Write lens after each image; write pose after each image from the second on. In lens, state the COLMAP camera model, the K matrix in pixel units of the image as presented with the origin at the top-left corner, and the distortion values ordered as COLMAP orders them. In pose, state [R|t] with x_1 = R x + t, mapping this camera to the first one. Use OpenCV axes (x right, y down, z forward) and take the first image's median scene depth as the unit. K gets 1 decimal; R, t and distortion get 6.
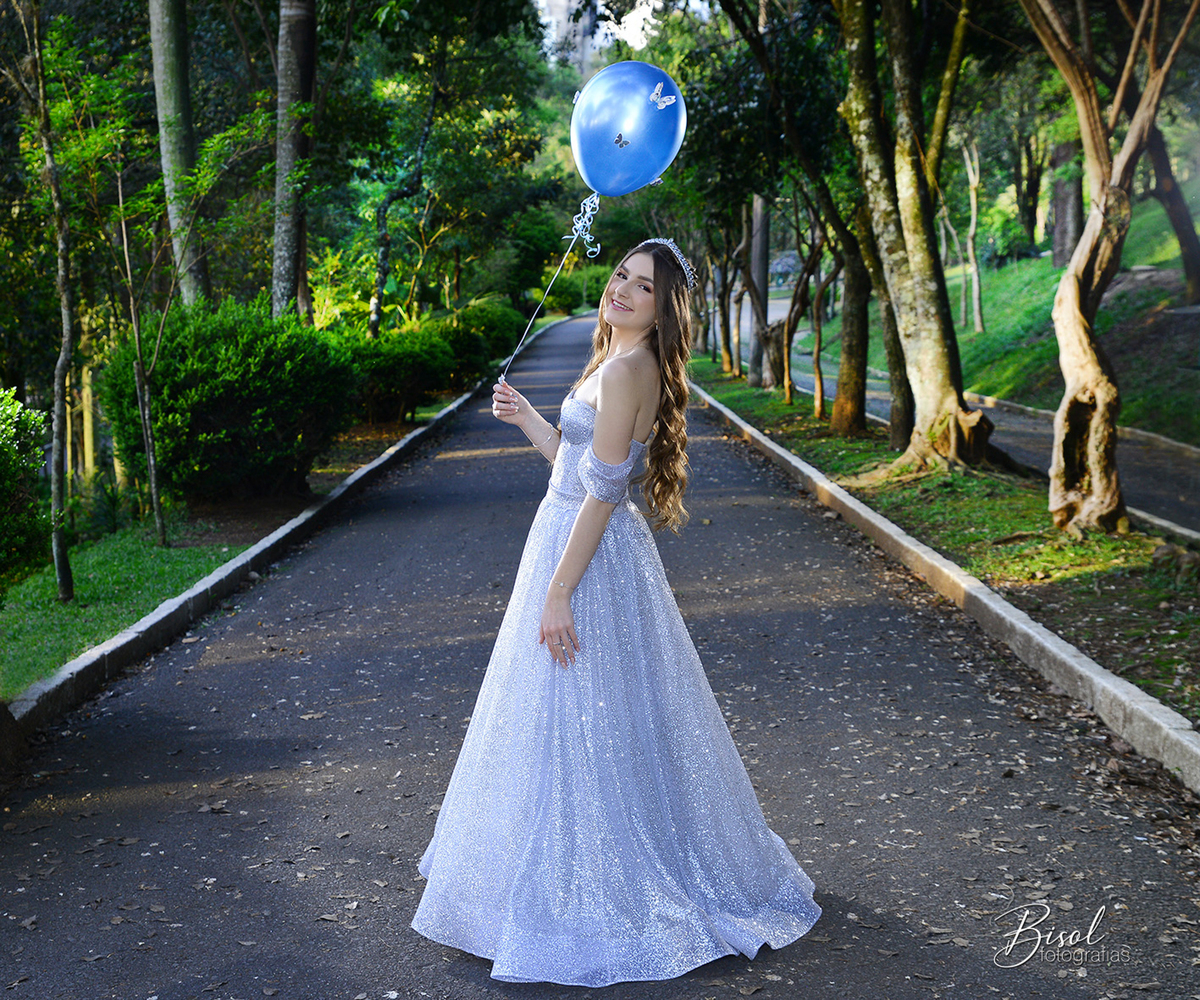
lens RADIAL K [[2513.9, 0, 629.4], [0, 2513.9, 442.4], [0, 0, 1]] dist [0.124101, 0.171905]
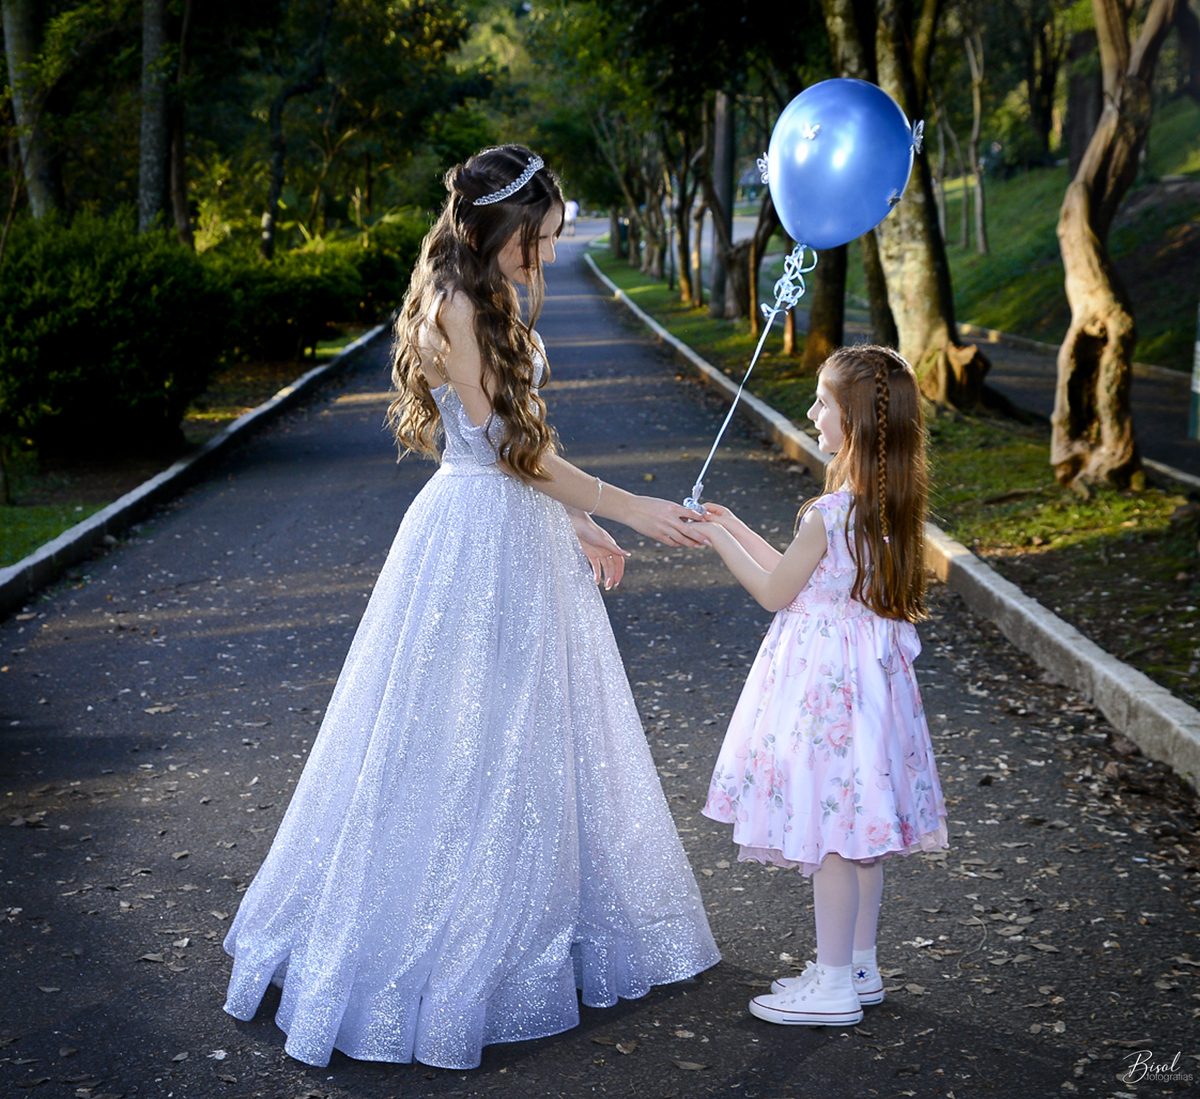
lens RADIAL K [[2889.3, 0, 600.7], [0, 2889.3, 505.2], [0, 0, 1]] dist [0.104220, 0.006161]
pose [[0.999994, 0.001240, 0.003337, 0.012898], [-0.001379, 0.999125, 0.041799, 0.000547], [-0.003283, -0.041803, 0.999120, 0.033461]]
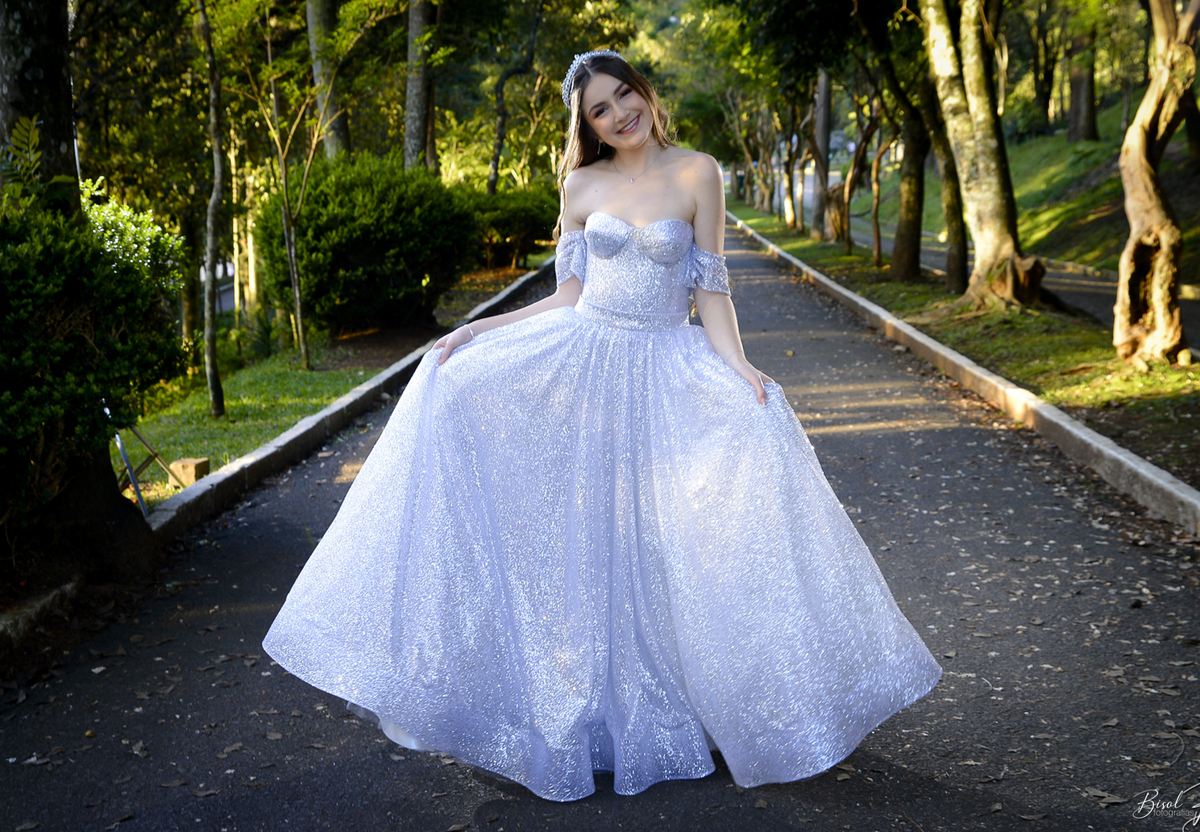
lens RADIAL K [[1959.6, 0, 605.1], [0, 1959.6, 398.9], [0, 0, 1]] dist [0.050680, 0.110528]
pose [[0.999069, 0.010774, -0.041767, -0.016557], [-0.008594, 0.998609, 0.052027, 0.008430], [0.042269, -0.051620, 0.997772, 0.147921]]
